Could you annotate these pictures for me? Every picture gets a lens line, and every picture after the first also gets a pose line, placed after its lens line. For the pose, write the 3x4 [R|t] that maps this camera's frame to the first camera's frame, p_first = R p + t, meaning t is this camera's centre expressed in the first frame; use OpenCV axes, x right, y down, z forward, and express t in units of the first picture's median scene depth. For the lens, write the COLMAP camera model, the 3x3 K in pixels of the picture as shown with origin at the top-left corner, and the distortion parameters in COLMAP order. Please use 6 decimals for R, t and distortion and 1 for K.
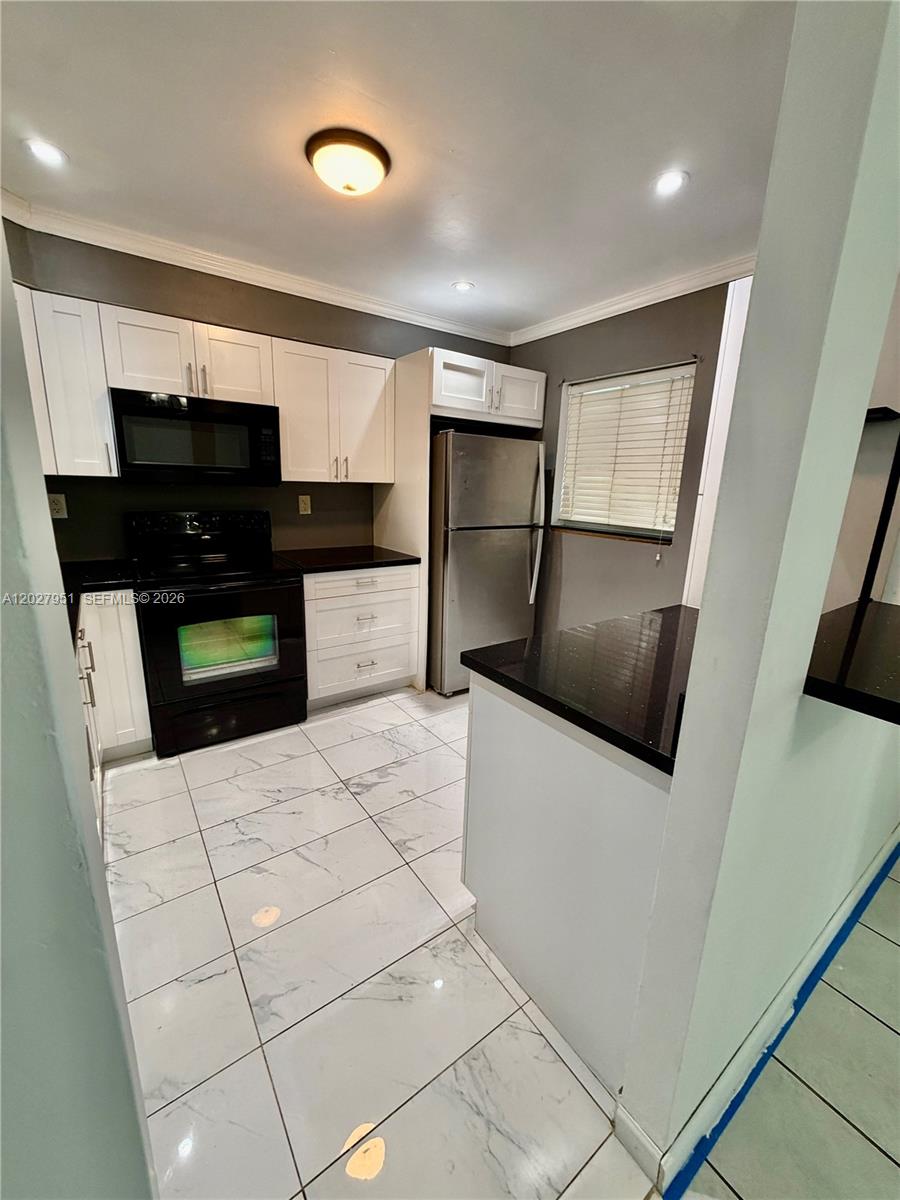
lens RADIAL K [[479.2, 0, 447.3], [0, 479.2, 595.4], [0, 0, 1]] dist [0.003770, -0.000197]
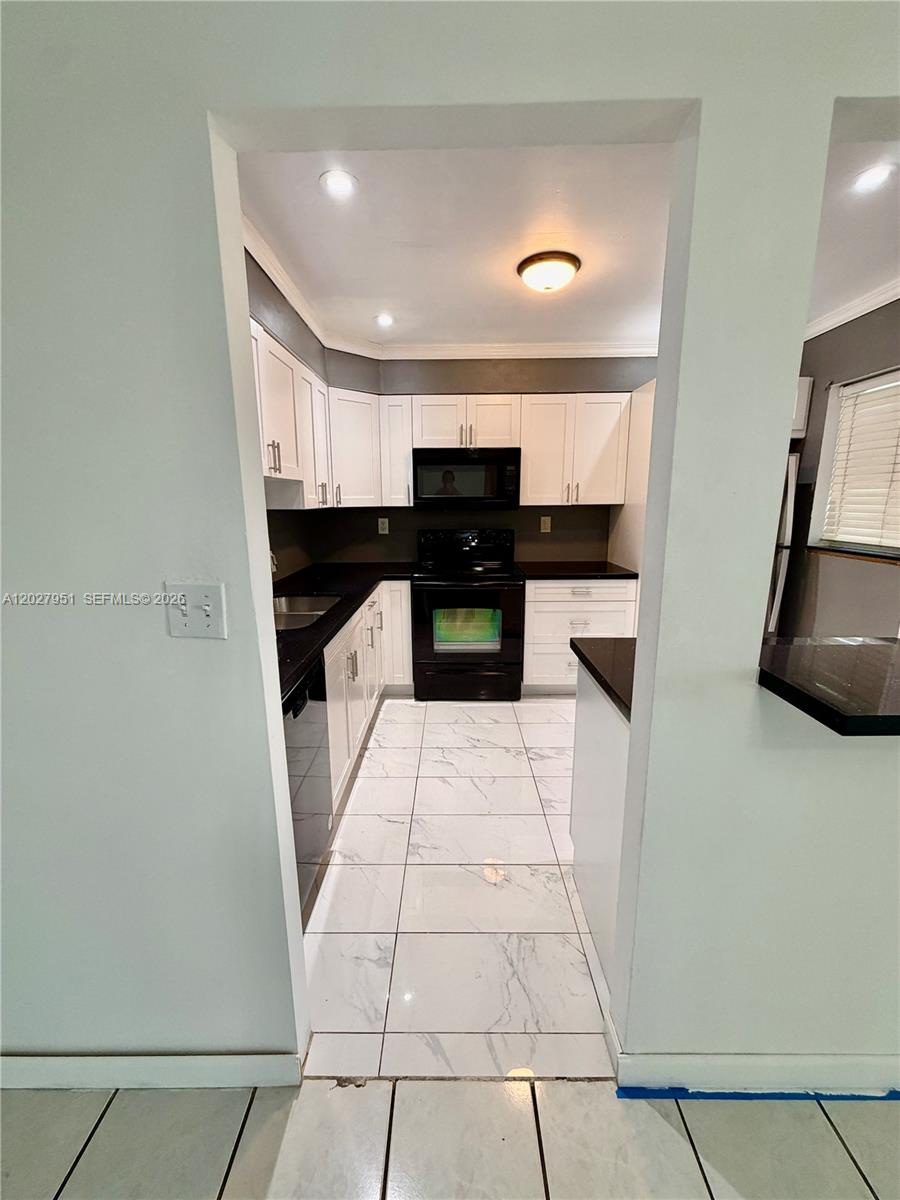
lens RADIAL K [[479.2, 0, 448.4], [0, 479.2, 594.1], [0, 0, 1]] dist [0.003770, -0.000197]
pose [[0.808875, 0.078464, -0.582722, 0.279347], [-0.105453, 0.994346, -0.012489, 0.030576], [0.578447, 0.071552, 0.812576, -0.124992]]
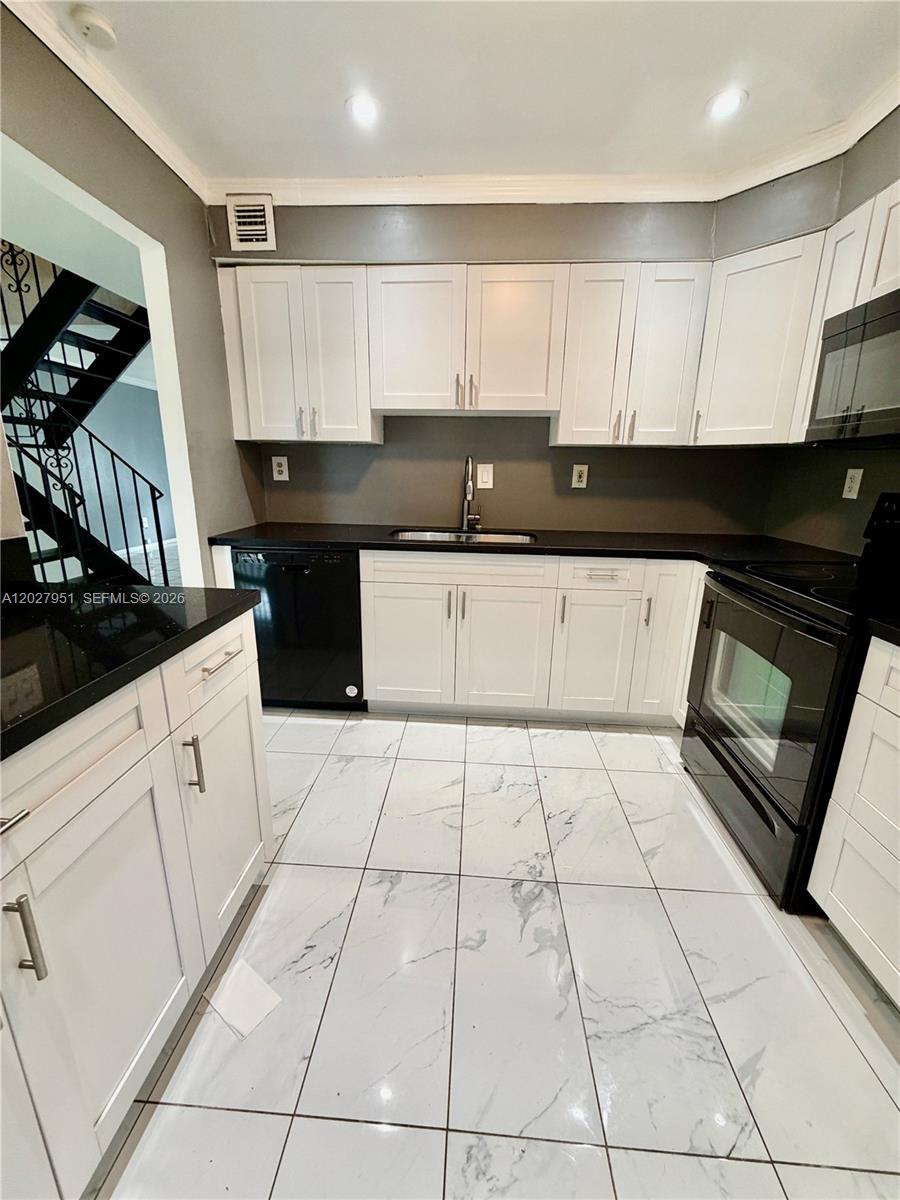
lens RADIAL K [[479.2, 0, 448.4], [0, 479.2, 595.8], [0, 0, 1]] dist [0.003770, -0.000197]
pose [[-0.627621, 0.156142, -0.762700, 0.288243], [-0.218723, 0.904857, 0.365230, -0.161724], [0.747162, 0.396046, -0.533756, 0.997178]]
